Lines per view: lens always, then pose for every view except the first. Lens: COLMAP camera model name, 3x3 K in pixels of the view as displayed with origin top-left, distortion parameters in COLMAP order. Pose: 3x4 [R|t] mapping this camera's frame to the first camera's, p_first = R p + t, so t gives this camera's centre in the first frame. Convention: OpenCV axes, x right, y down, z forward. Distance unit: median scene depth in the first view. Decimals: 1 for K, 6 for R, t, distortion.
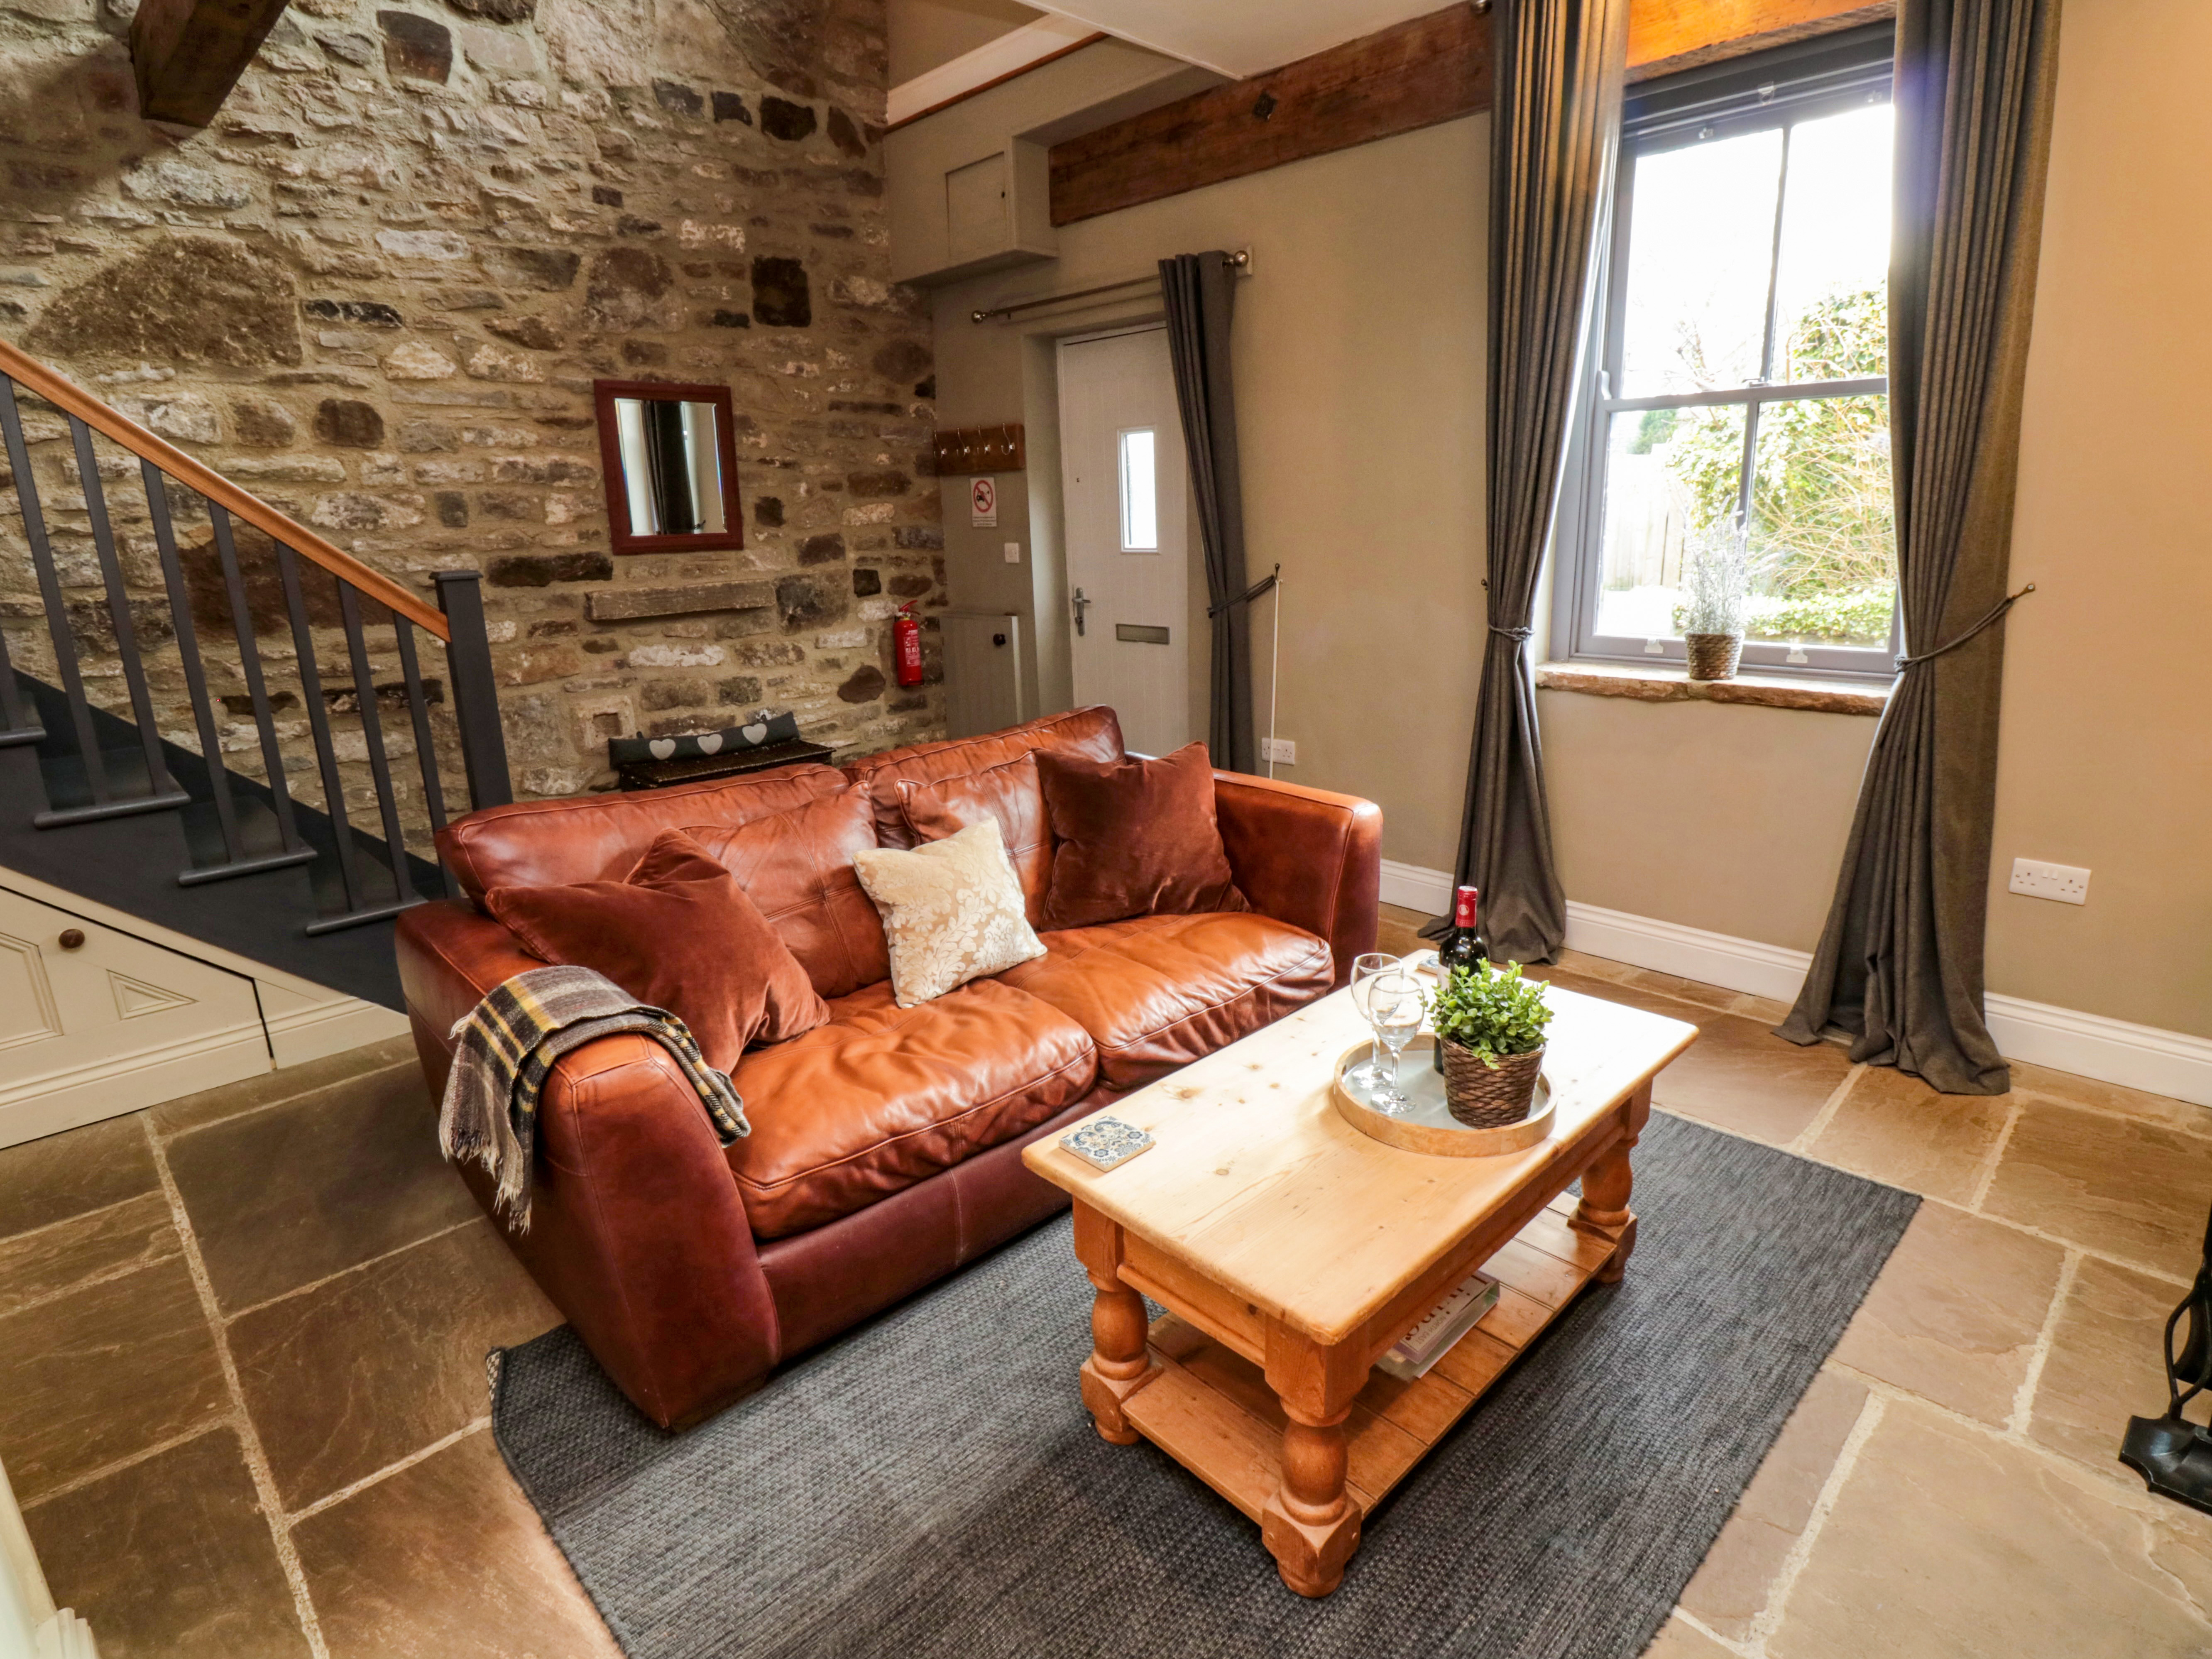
lens RADIAL K [[1154.7, 0, 1140.3], [0, 1154.7, 800.0], [0, 0, 1]] dist [-0.000261, -0.012662]
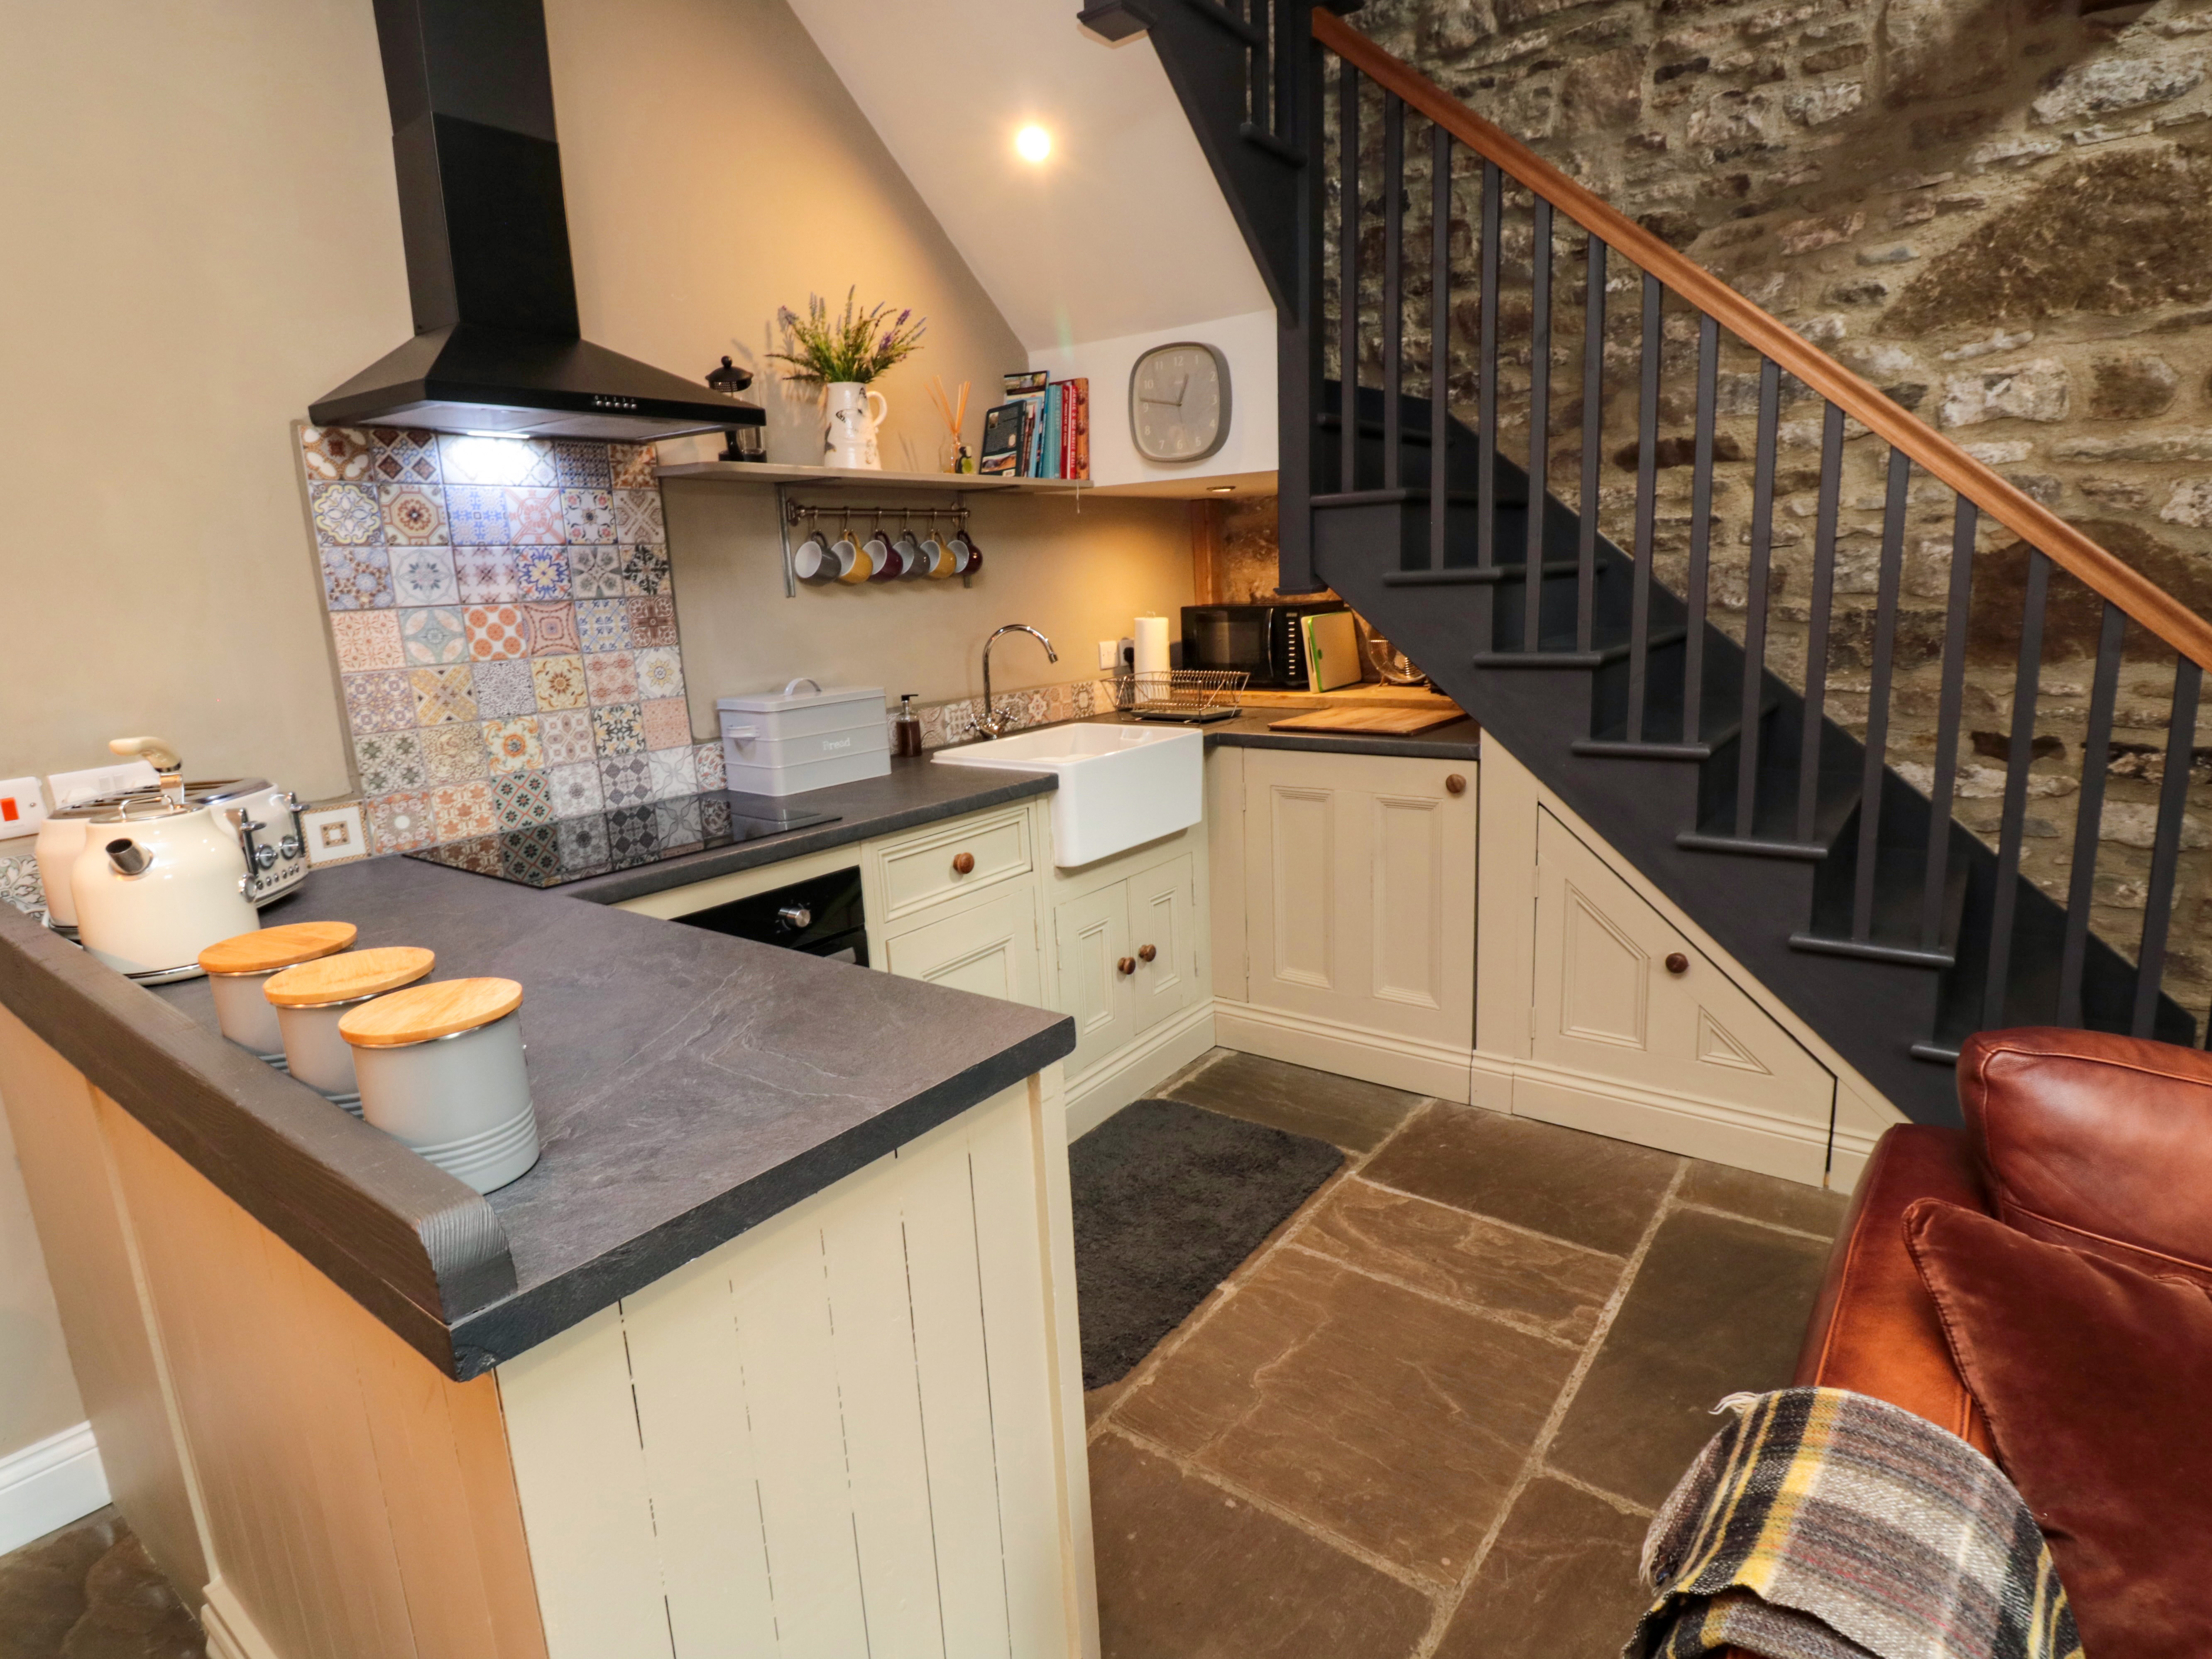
lens RADIAL K [[1154.7, 0, 1132.4], [0, 1154.7, 808.1], [0, 0, 1]] dist [-0.000261, -0.012662]
pose [[0.139257, 0.215727, -0.966473, -0.062492], [-0.203002, 0.961474, 0.185361, -0.061037], [0.969225, 0.170383, 0.177685, 0.247267]]
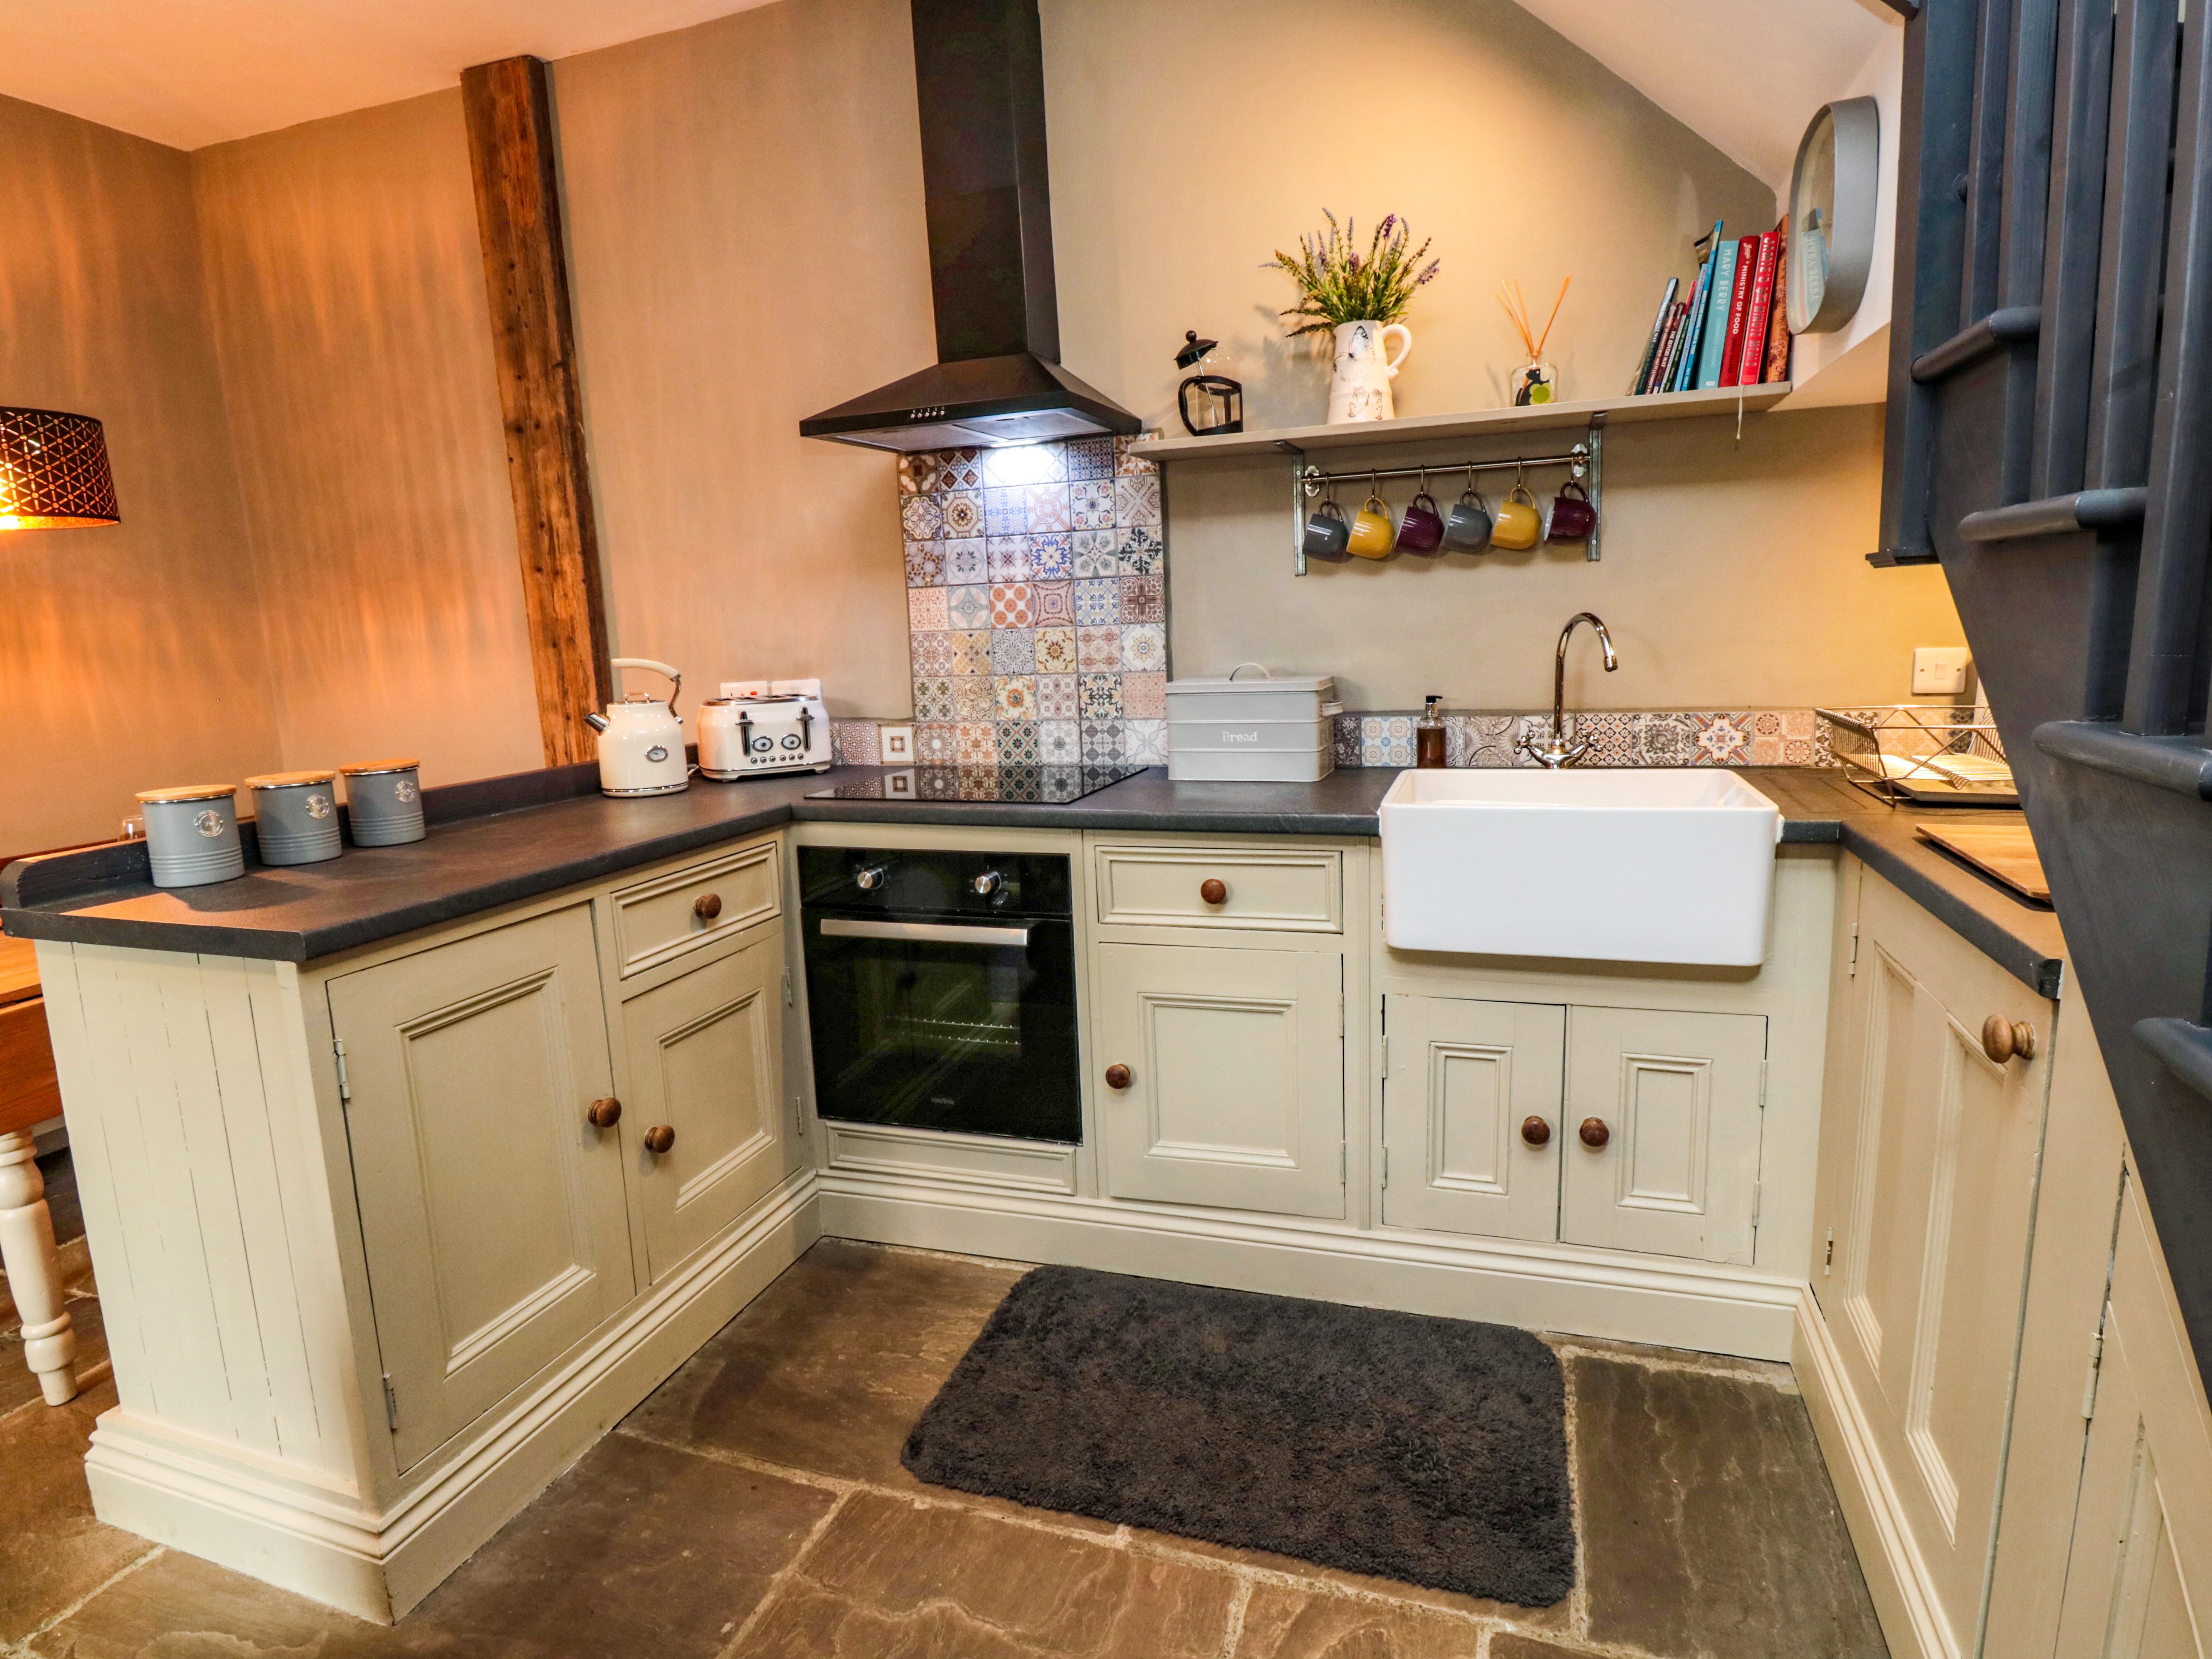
lens RADIAL K [[1154.7, 0, 1131.5], [0, 1154.7, 809.4], [0, 0, 1]] dist [-0.000261, -0.012662]
pose [[-0.896287, 0.131654, -0.423483, -0.422123], [-0.047067, 0.921286, 0.386027, -0.135851], [0.440971, 0.365923, -0.819540, 0.682118]]
